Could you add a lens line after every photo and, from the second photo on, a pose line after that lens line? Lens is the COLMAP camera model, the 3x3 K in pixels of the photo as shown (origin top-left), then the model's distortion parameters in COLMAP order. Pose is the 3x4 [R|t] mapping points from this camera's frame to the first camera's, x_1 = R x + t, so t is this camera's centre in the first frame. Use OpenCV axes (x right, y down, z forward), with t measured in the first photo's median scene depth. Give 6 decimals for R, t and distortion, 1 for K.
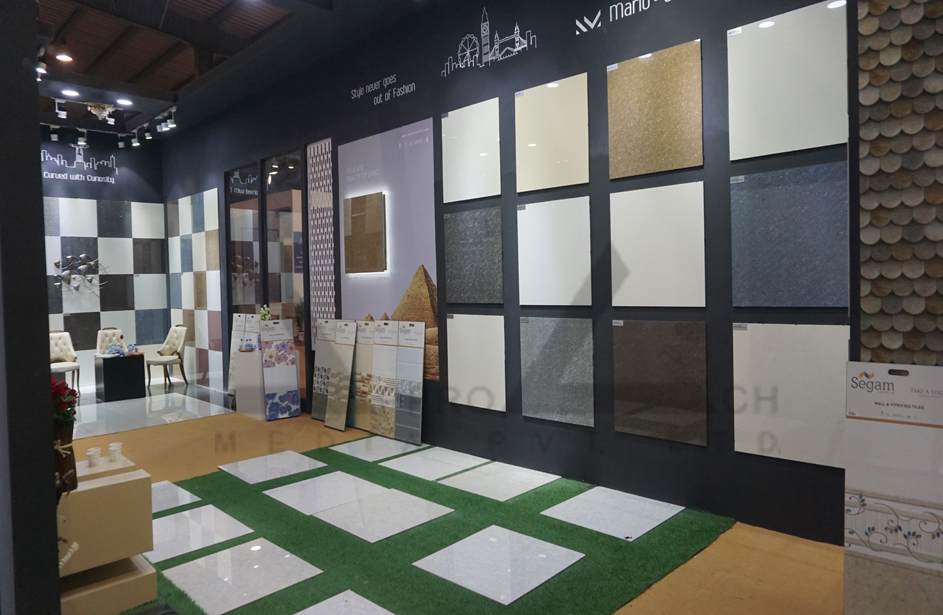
lens RADIAL K [[625.9, 0, 471.5], [0, 625.9, 307.5], [0, 0, 1]] dist [-0.045446, 0.034271]
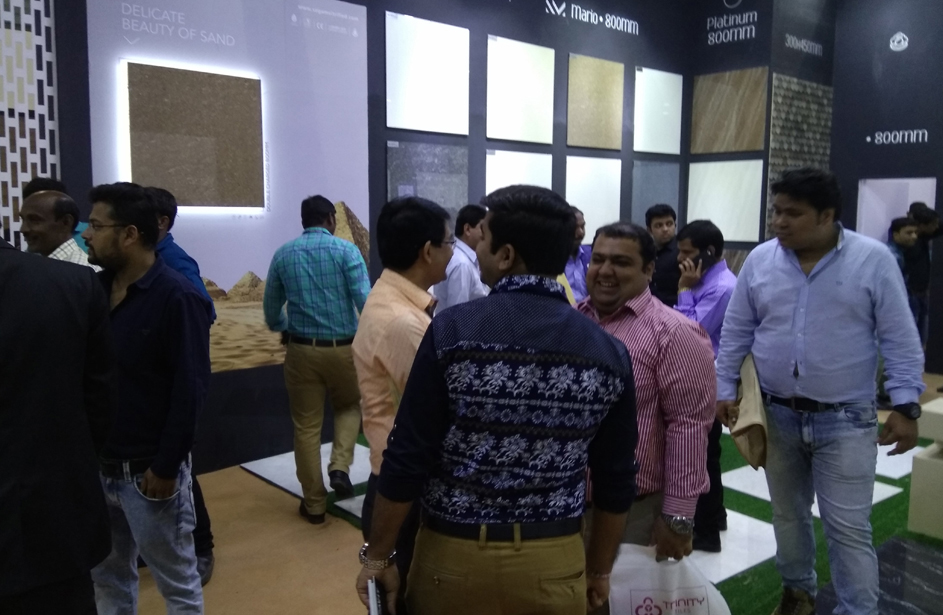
lens RADIAL K [[625.9, 0, 471.5], [0, 625.9, 307.5], [0, 0, 1]] dist [-0.045446, 0.034271]
pose [[0.195185, -0.094460, 0.976207, -1.030647], [0.049361, 0.995036, 0.086413, 0.000917], [-0.979523, 0.031320, 0.198879, 0.918759]]
